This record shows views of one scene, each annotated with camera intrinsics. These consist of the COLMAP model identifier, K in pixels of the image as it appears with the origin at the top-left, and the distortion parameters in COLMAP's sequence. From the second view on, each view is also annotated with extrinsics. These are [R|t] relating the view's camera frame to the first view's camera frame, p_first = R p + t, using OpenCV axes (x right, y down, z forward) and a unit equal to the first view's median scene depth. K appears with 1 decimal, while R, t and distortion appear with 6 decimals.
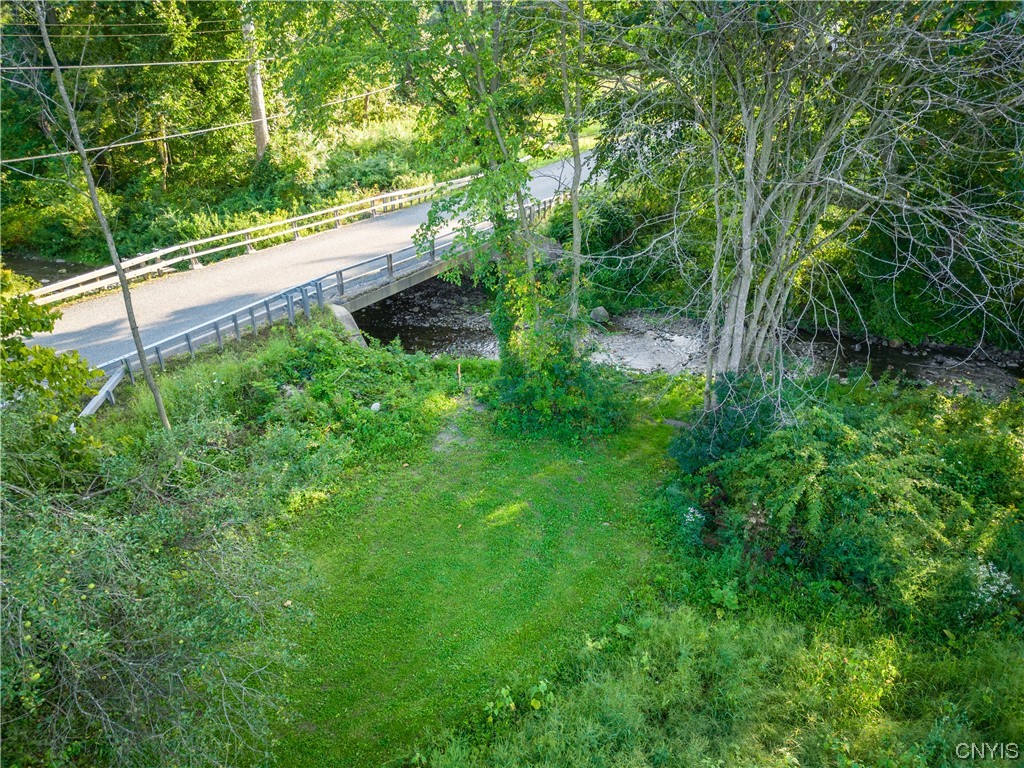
lens RADIAL K [[714.2, 0, 515.7], [0, 714.2, 390.3], [0, 0, 1]] dist [0.063390, -0.011907]
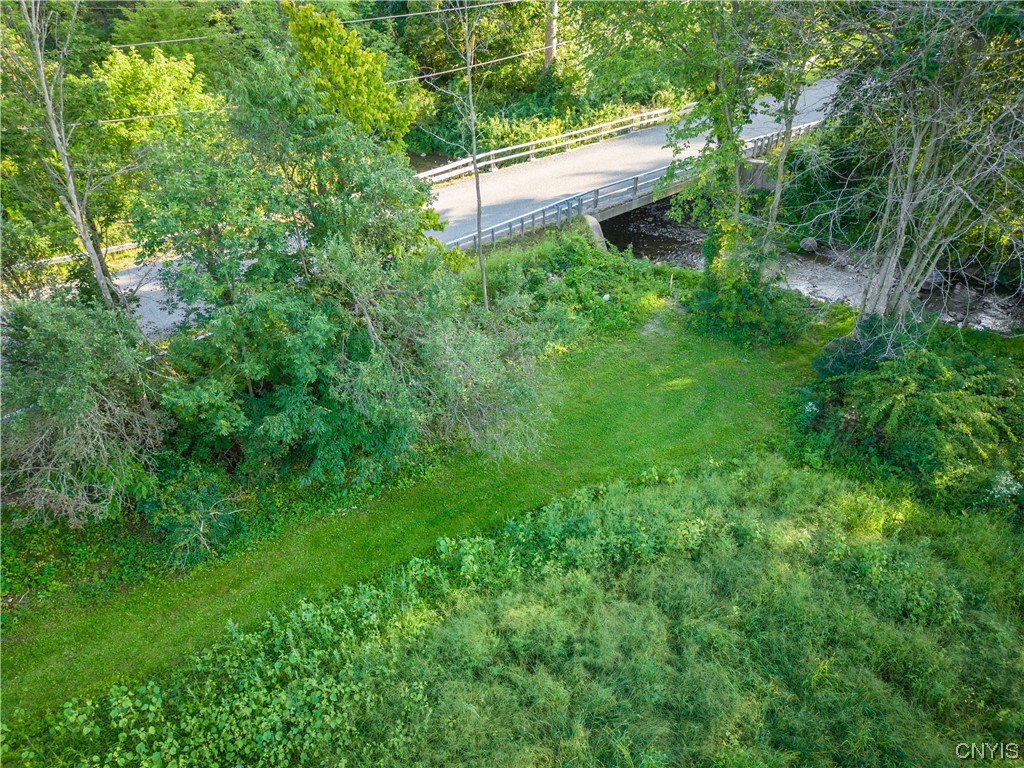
lens RADIAL K [[714.2, 0, 510.2], [0, 714.2, 385.0], [0, 0, 1]] dist [0.063390, -0.011907]
pose [[0.938967, 0.193315, -0.284553, 0.061957], [-0.147320, 0.973448, 0.175201, -0.027197], [0.310867, -0.122588, 0.942515, -0.410714]]
